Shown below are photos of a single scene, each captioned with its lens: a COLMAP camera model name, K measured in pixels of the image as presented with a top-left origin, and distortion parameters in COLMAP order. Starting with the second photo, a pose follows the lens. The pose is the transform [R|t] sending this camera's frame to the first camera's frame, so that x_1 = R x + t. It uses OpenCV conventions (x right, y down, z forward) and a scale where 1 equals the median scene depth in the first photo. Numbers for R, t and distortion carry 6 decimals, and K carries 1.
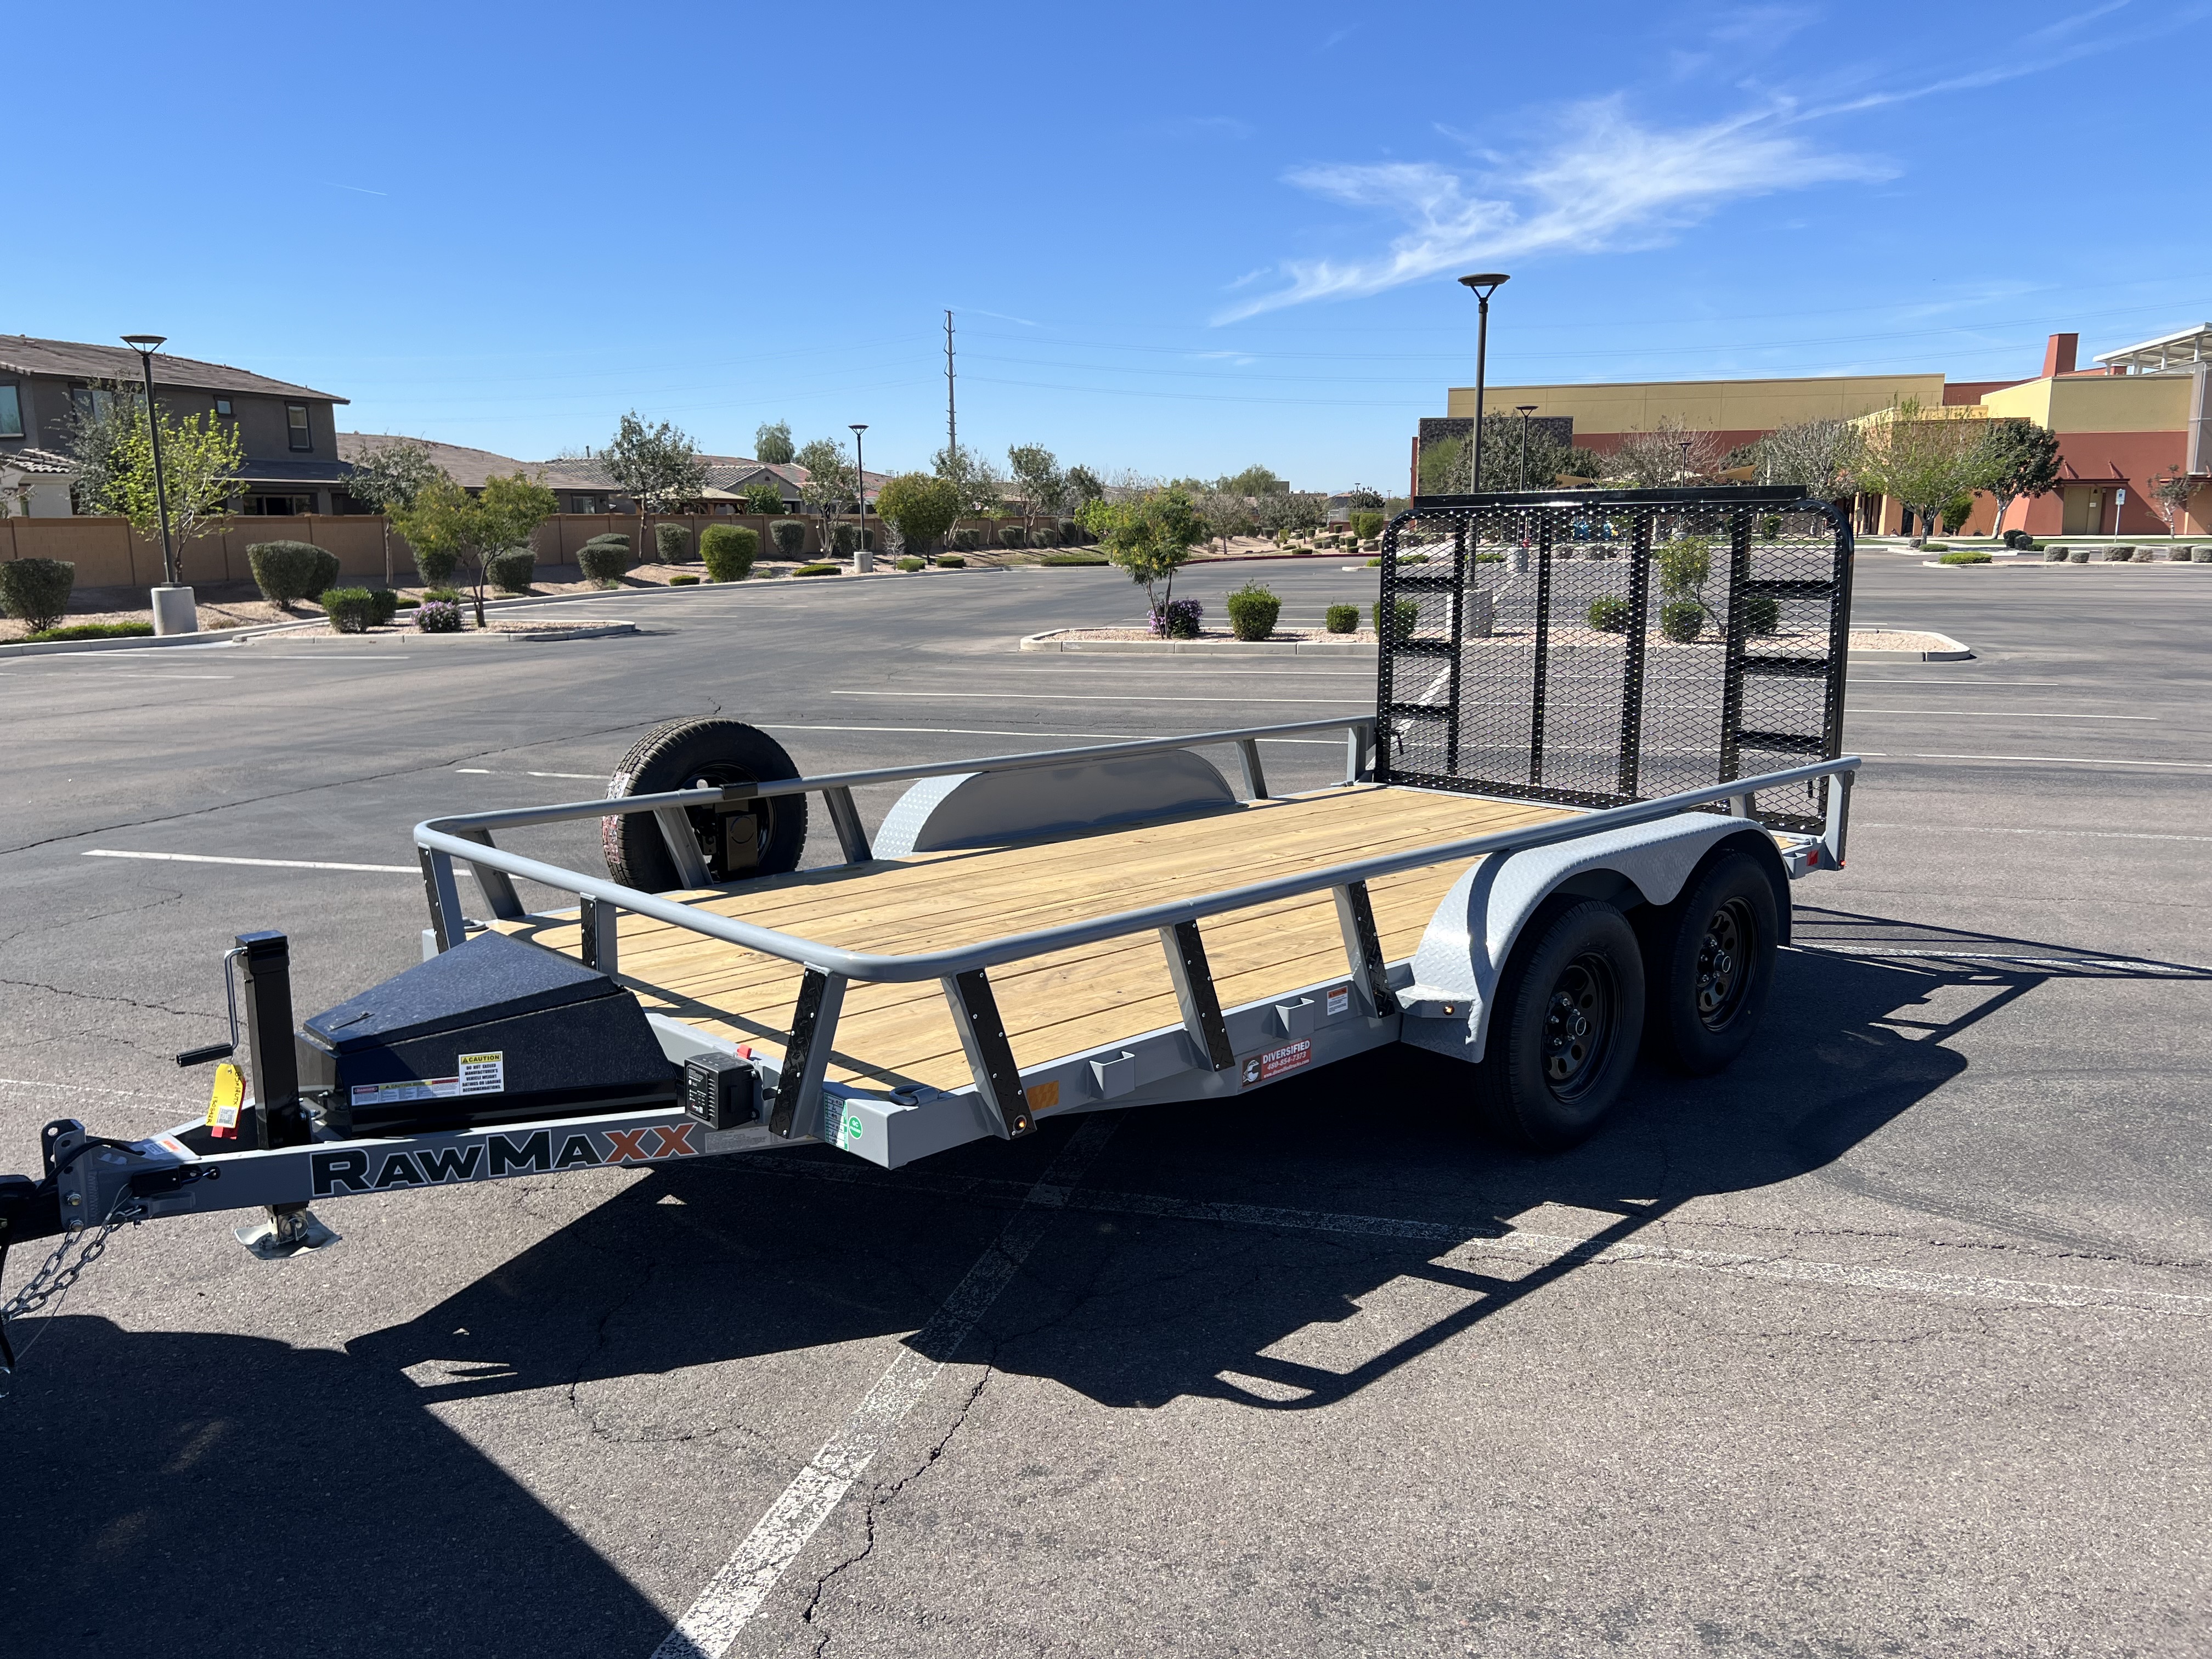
lens RADIAL K [[1663.7, 0, 1106.0], [0, 1663.7, 829.5], [0, 0, 1]] dist [0.048361, -0.051740]
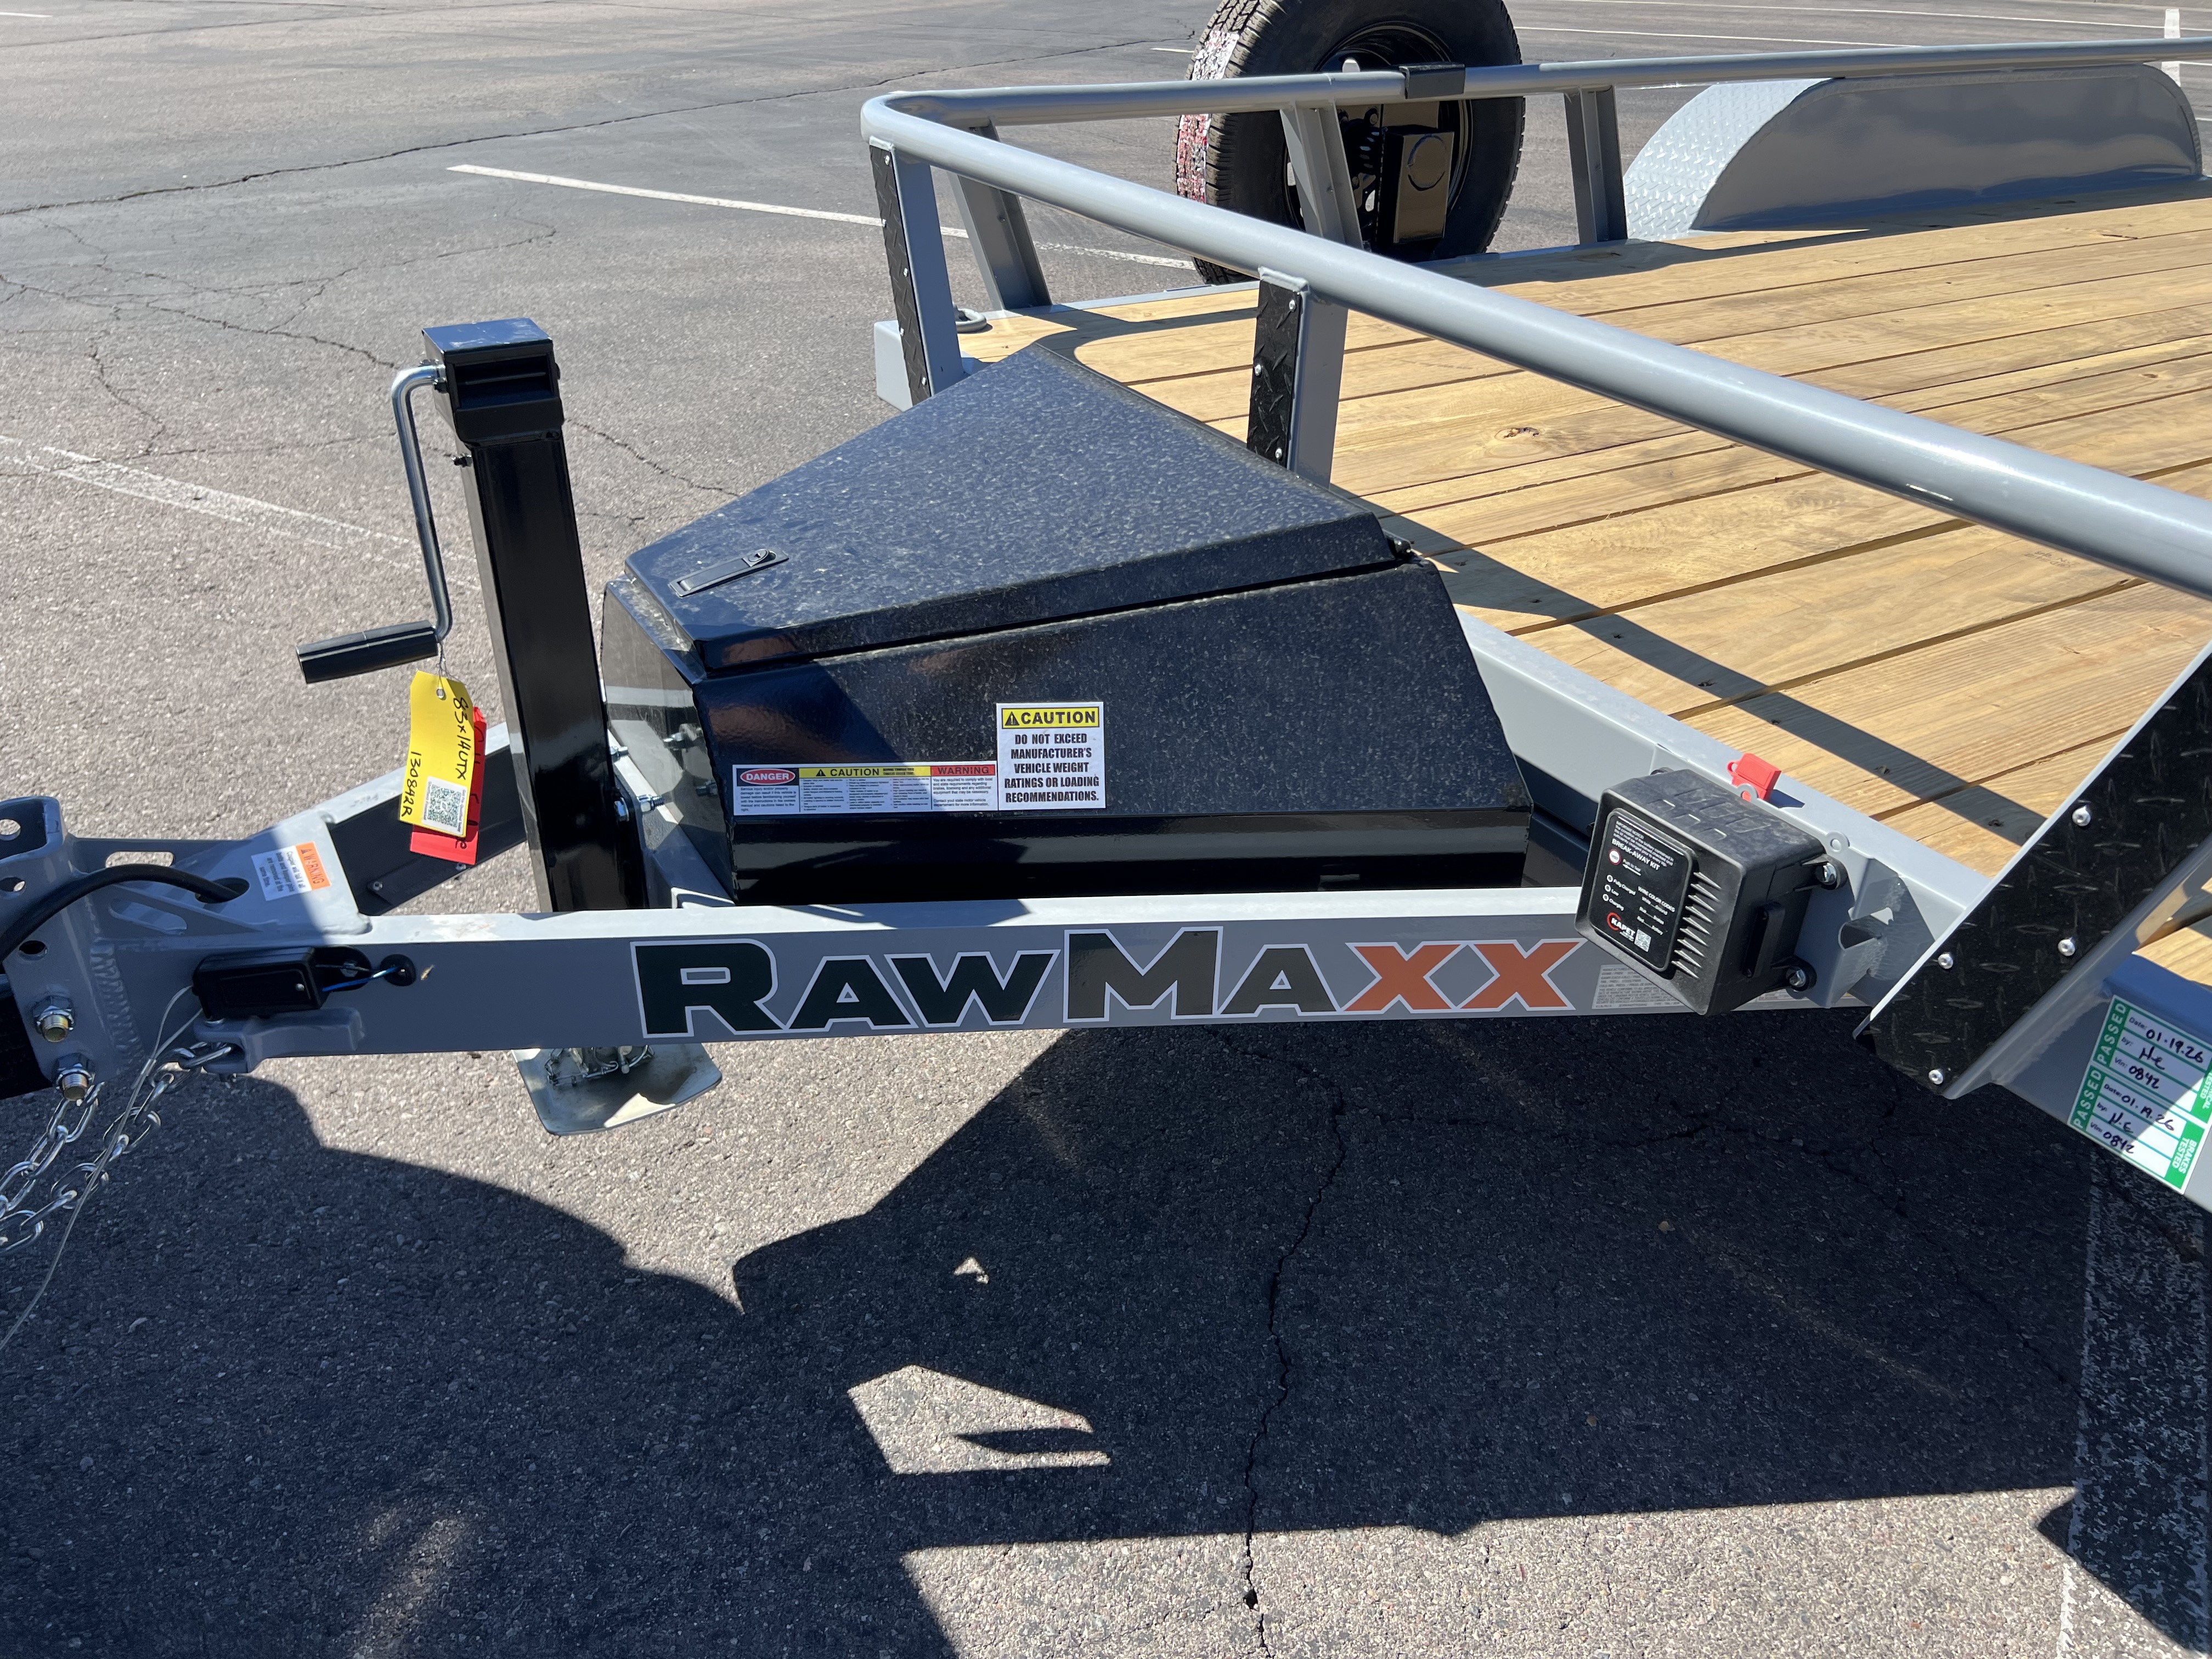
lens RADIAL K [[1663.7, 0, 1106.0], [0, 1663.7, 829.5], [0, 0, 1]] dist [0.048361, -0.051740]
pose [[0.969651, 0.137263, -0.202328, -0.217238], [-0.059768, 0.935504, 0.348224, 0.022868], [0.237077, -0.325563, 0.915316, 0.502451]]
